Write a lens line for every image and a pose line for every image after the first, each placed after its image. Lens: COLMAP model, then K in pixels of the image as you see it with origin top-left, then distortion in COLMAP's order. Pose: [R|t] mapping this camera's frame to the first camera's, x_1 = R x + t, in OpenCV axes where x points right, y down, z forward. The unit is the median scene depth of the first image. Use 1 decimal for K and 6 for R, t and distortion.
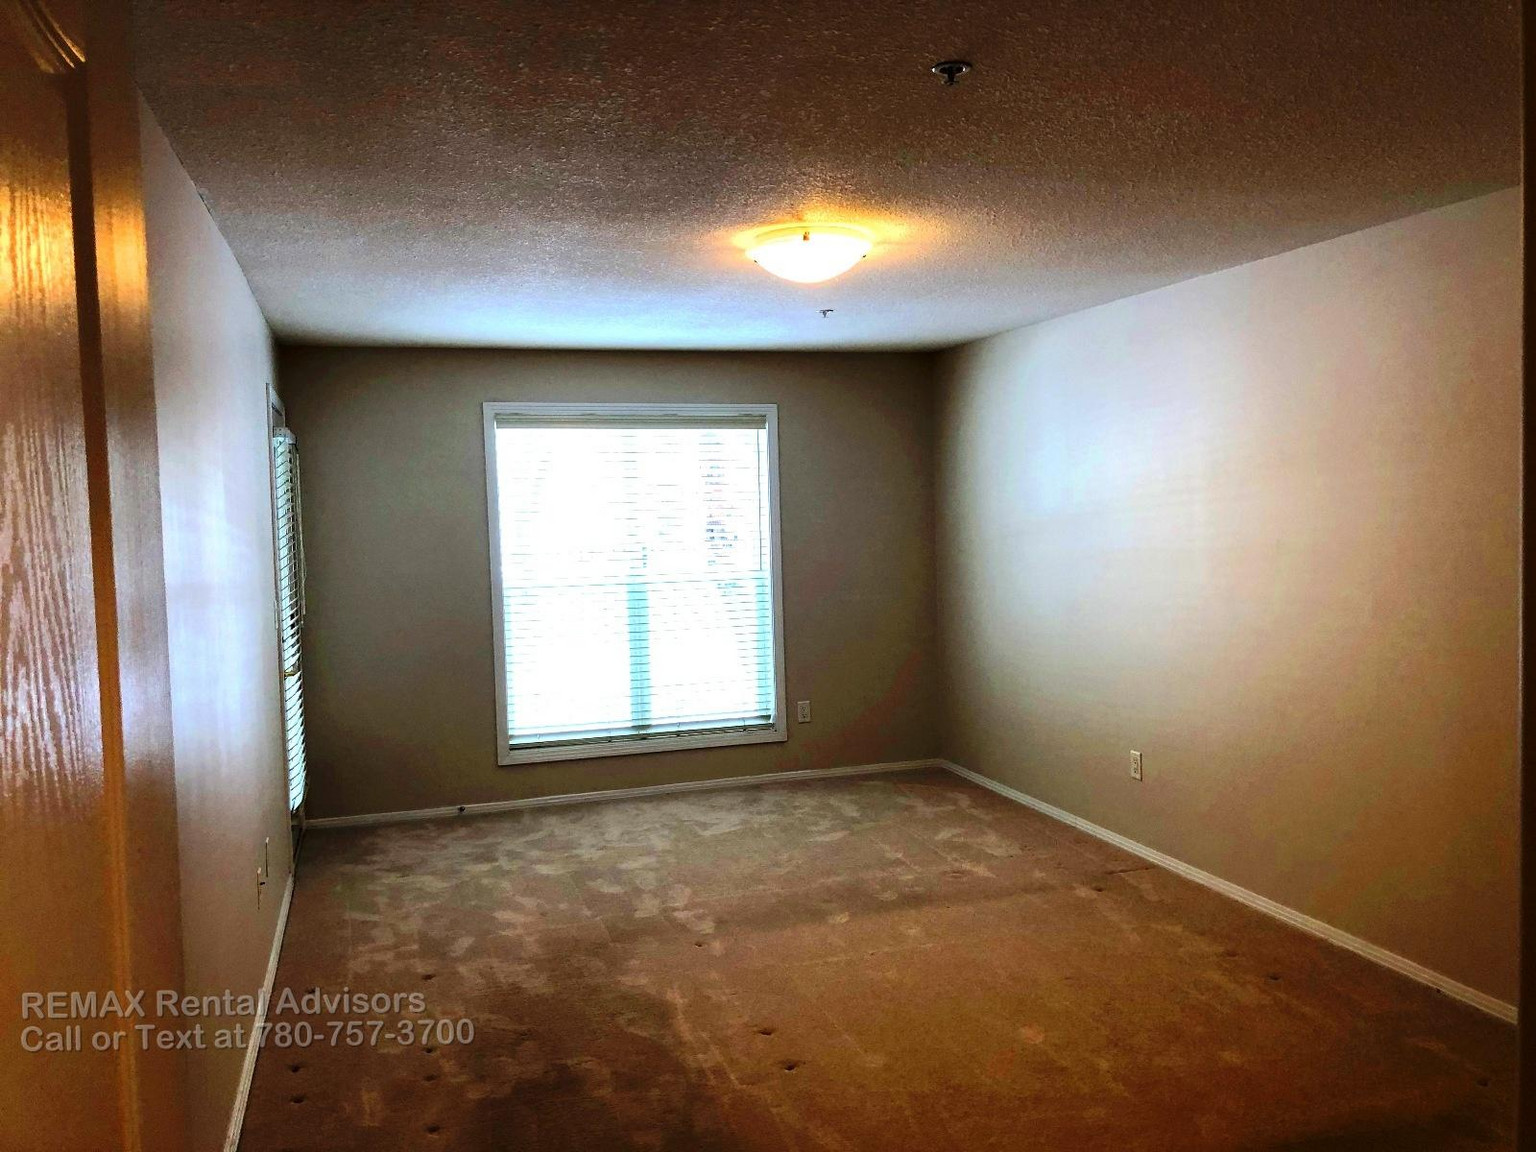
lens RADIAL K [[1254.5, 0, 762.6], [0, 1254.5, 567.7], [0, 0, 1]] dist [0.024992, -0.007385]
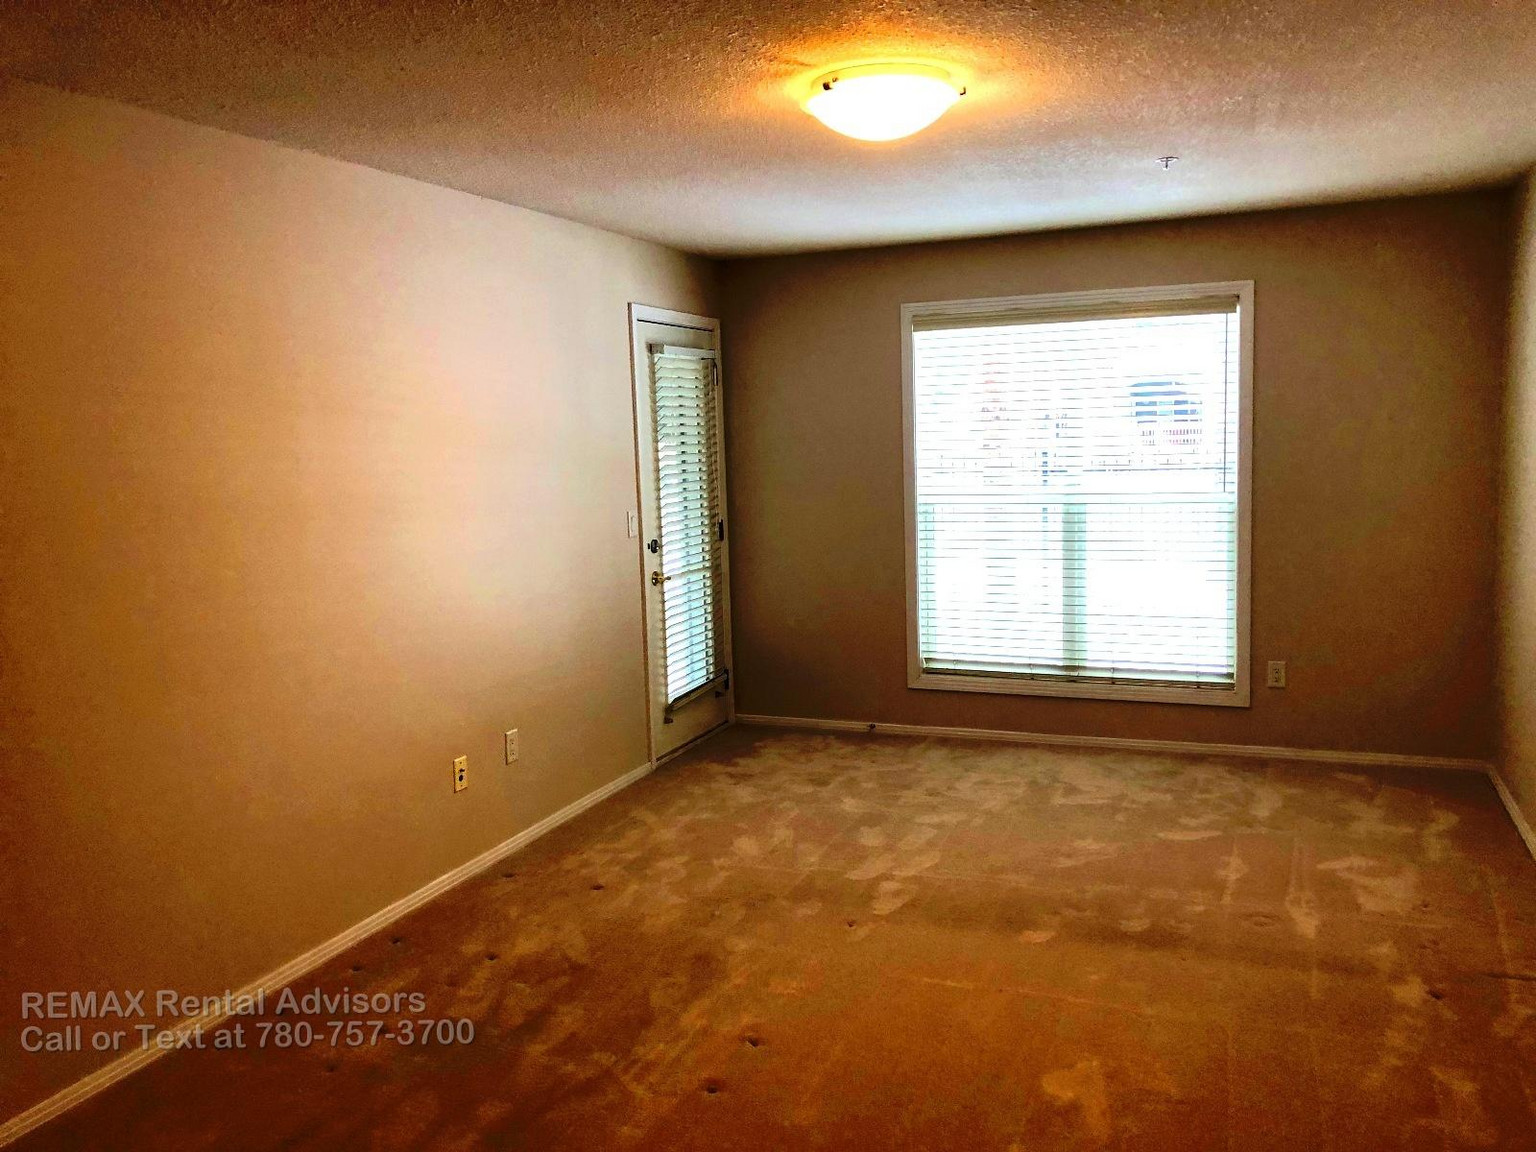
lens RADIAL K [[1254.5, 0, 762.6], [0, 1254.5, 567.7], [0, 0, 1]] dist [0.024992, -0.007385]
pose [[0.793934, 0.081661, -0.602495, 0.322789], [-0.030676, 0.995057, 0.094444, -0.024572], [0.607230, -0.056500, 0.792515, 0.215190]]
